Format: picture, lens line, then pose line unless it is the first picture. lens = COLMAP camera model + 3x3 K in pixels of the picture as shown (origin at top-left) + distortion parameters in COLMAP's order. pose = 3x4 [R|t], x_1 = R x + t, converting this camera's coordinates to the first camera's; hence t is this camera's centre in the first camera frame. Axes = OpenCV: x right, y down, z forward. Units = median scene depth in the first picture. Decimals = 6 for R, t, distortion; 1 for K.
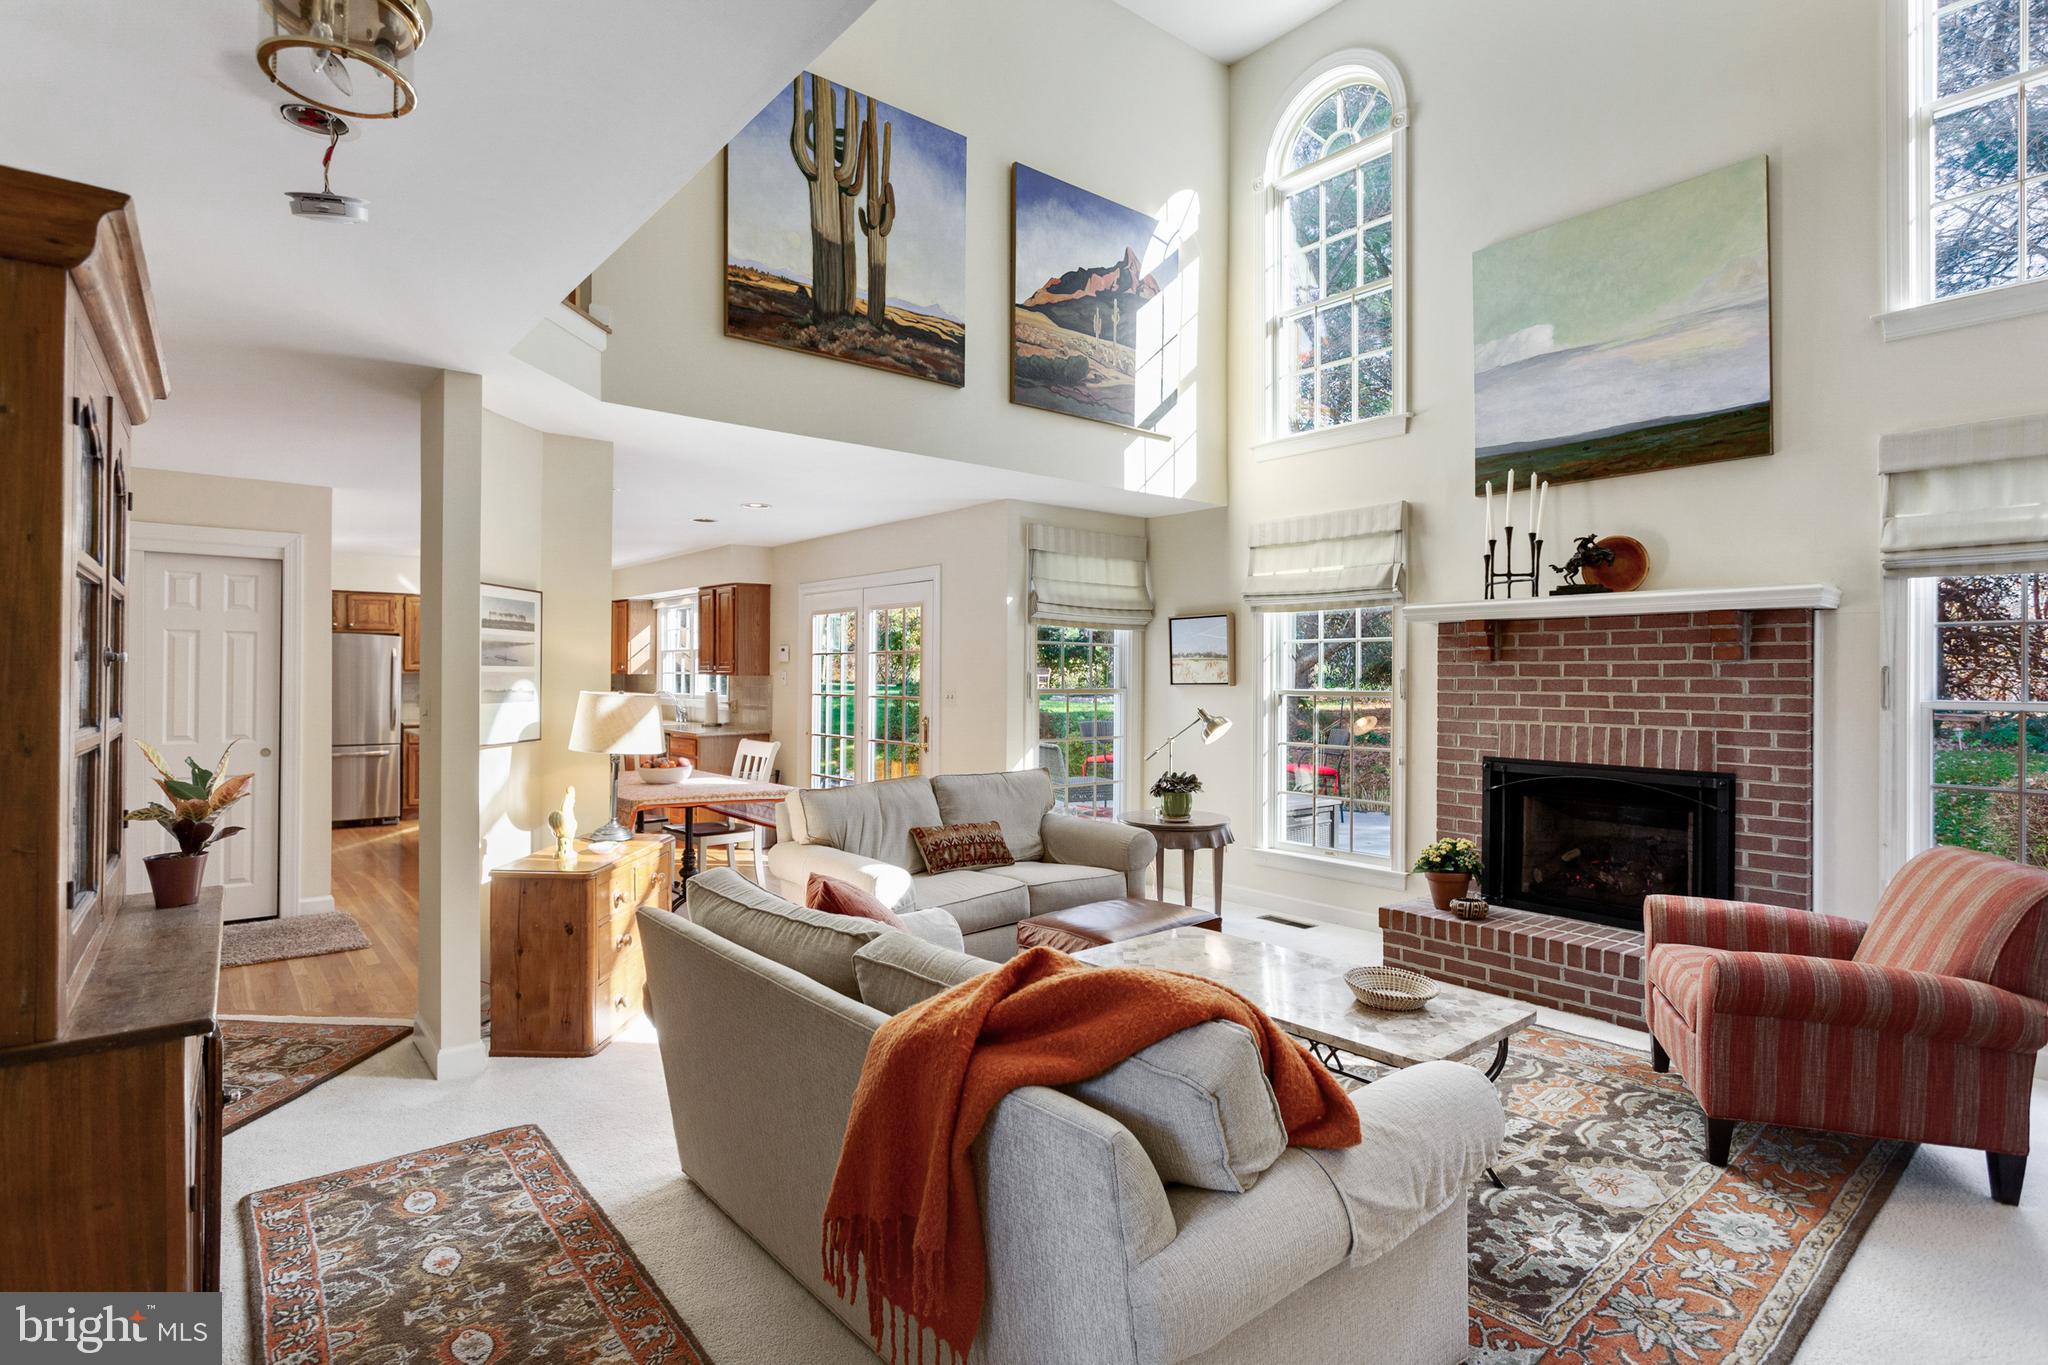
lens RADIAL K [[1005.1, 0, 1037.4], [0, 1005.1, 673.6], [0, 0, 1]] dist [-0.004100, 0.003365]
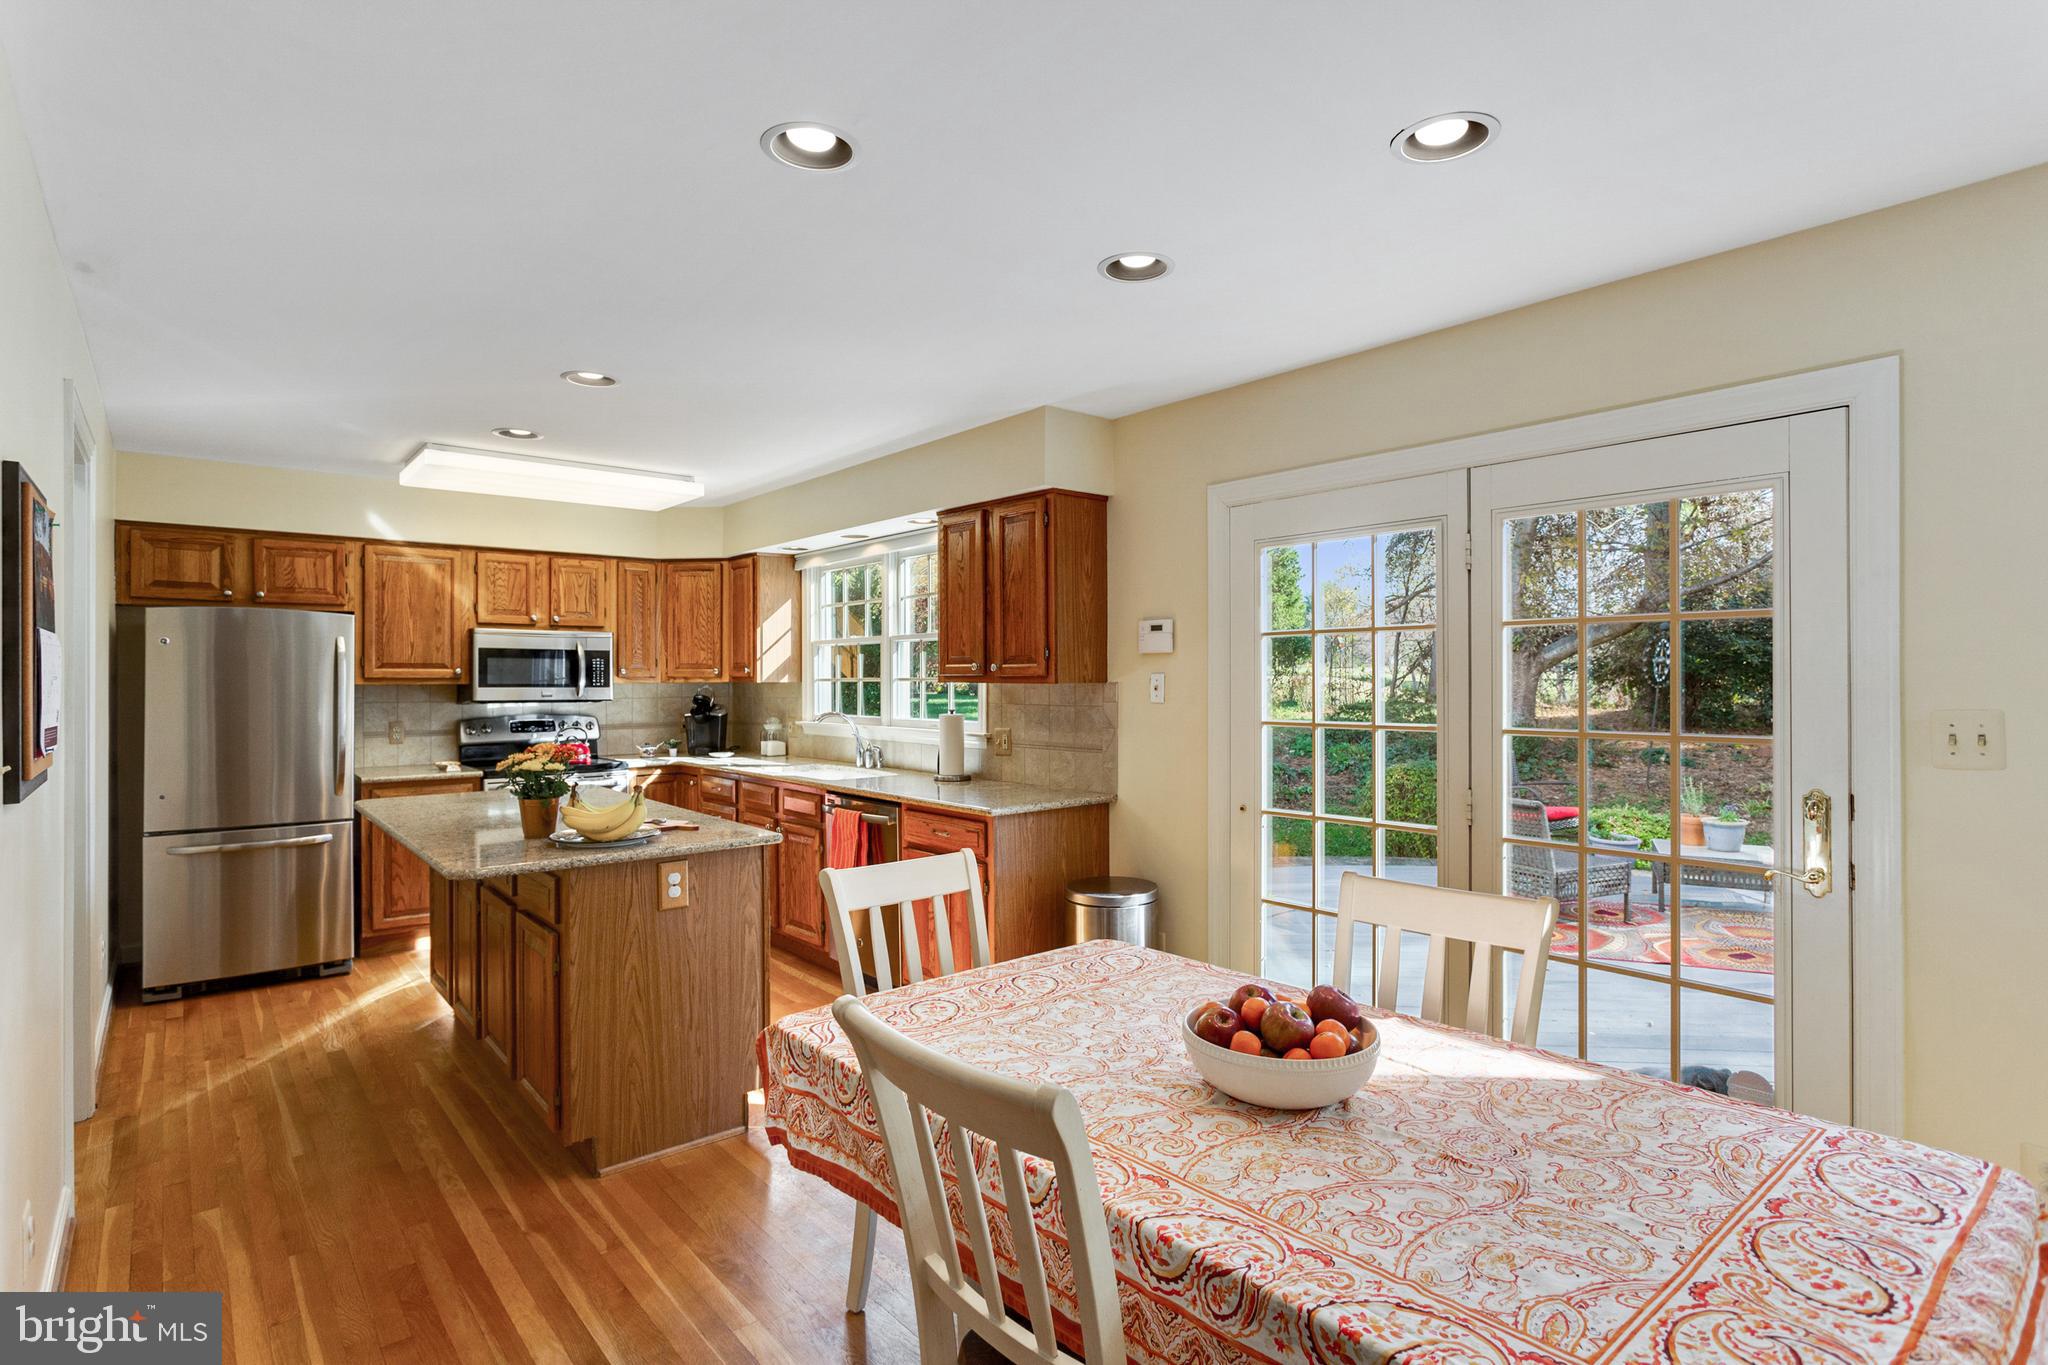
lens RADIAL K [[1005.1, 0, 1019.6], [0, 1005.1, 682.2], [0, 0, 1]] dist [-0.004100, 0.003365]
pose [[0.999962, -0.008681, -0.000773, -0.593028], [0.008682, 0.999962, 0.001024, 0.001554], [0.000764, -0.001031, 0.999999, 0.984599]]
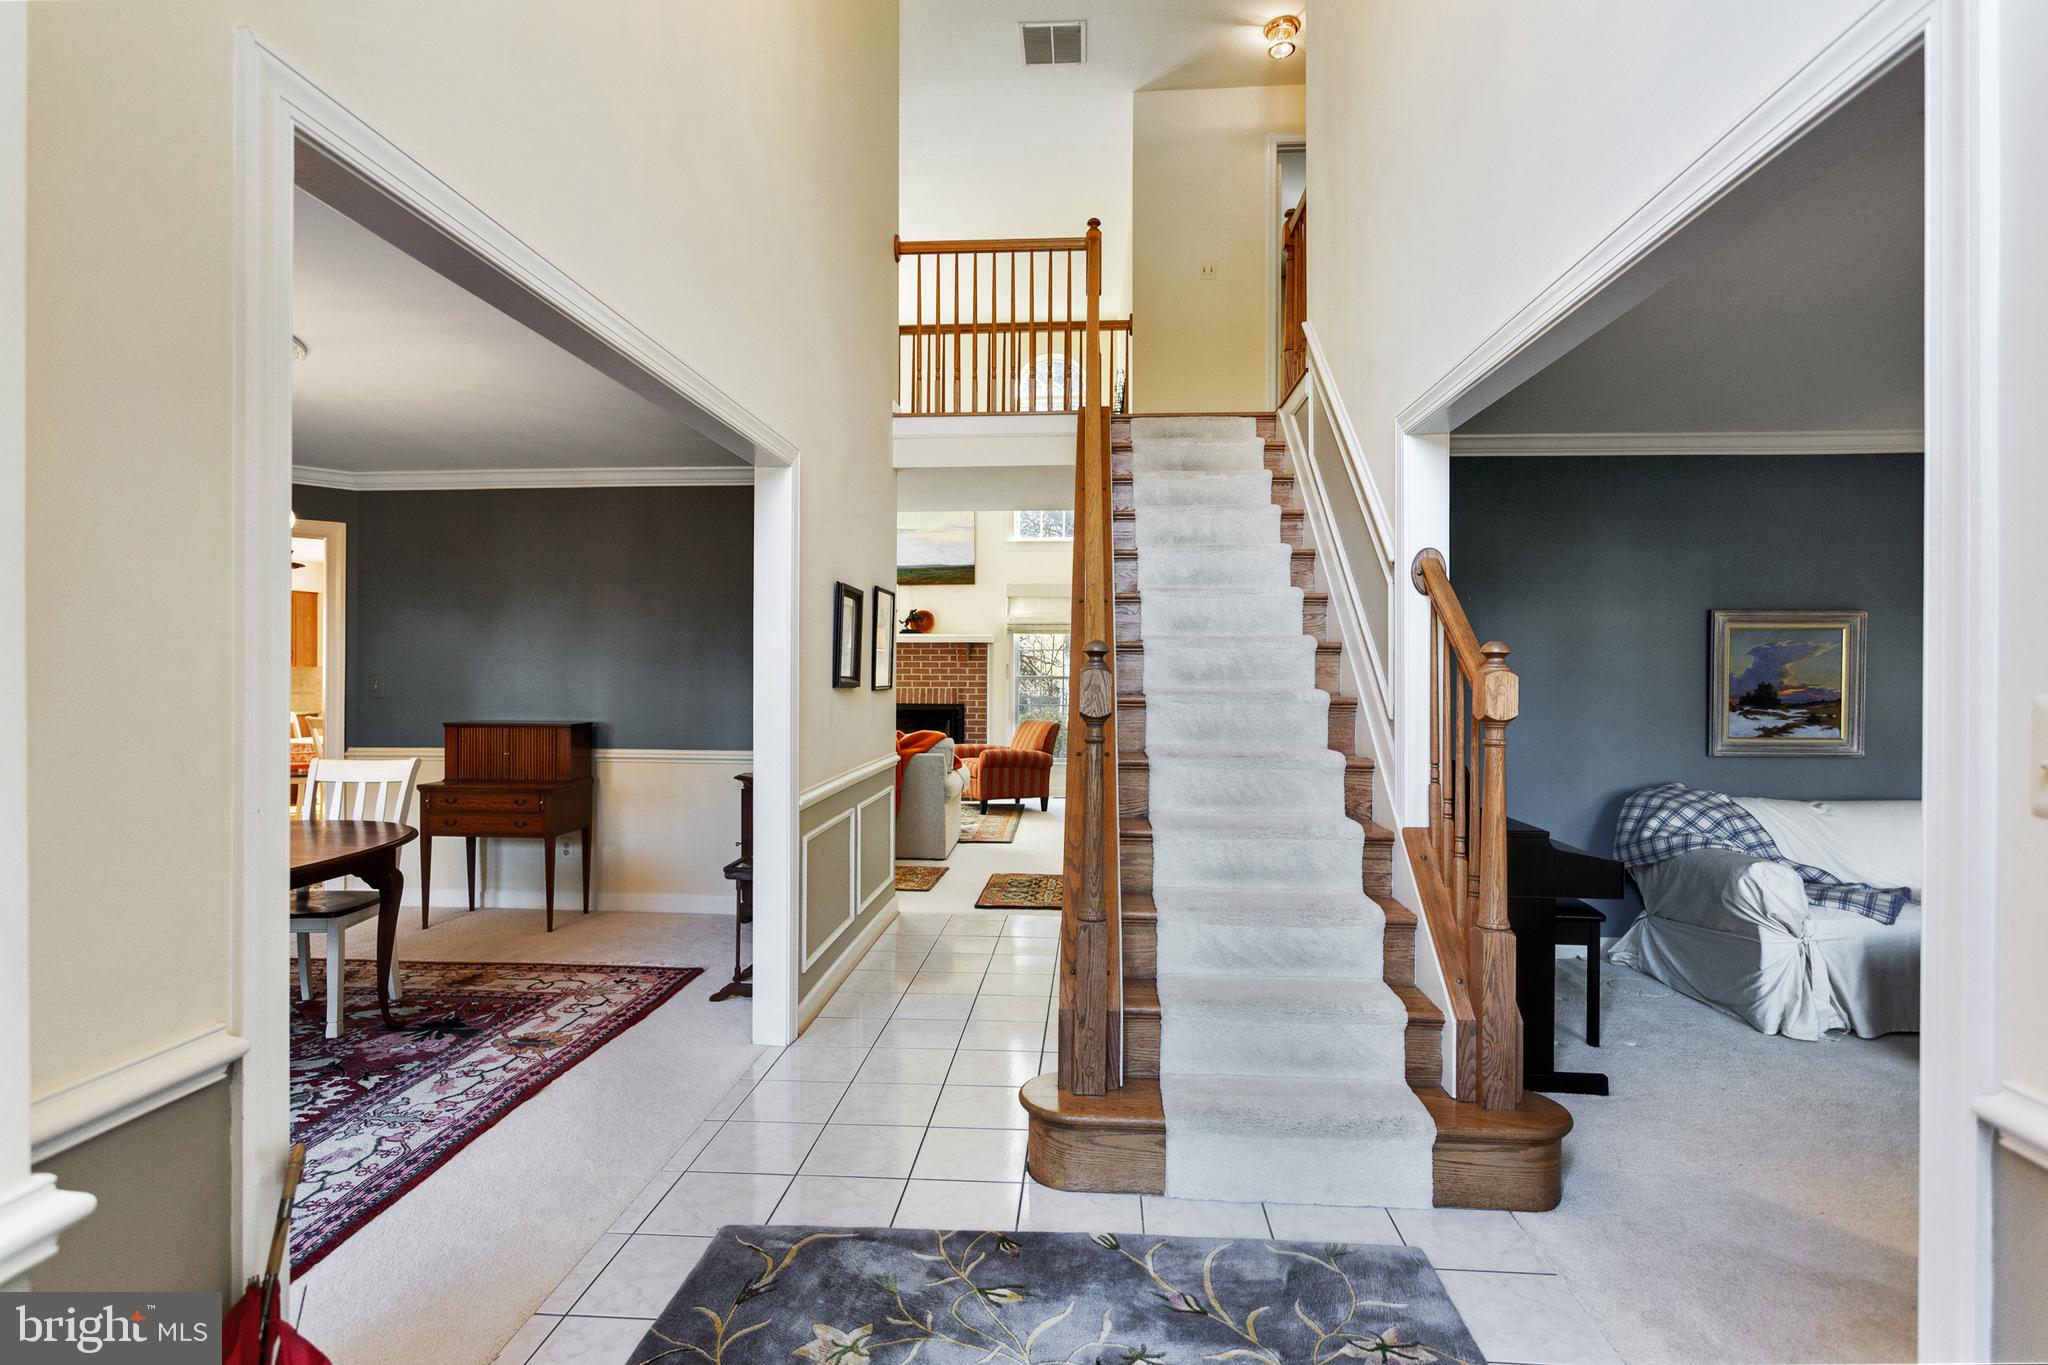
lens RADIAL K [[1005.1, 0, 1020.1], [0, 1005.1, 683.2], [0, 0, 1]] dist [-0.004100, 0.003365]
pose [[0.686026, -0.002362, 0.727574, -1.087157], [-0.003355, 0.999974, 0.006410, 0.026188], [-0.727570, -0.006838, 0.686000, -0.891556]]
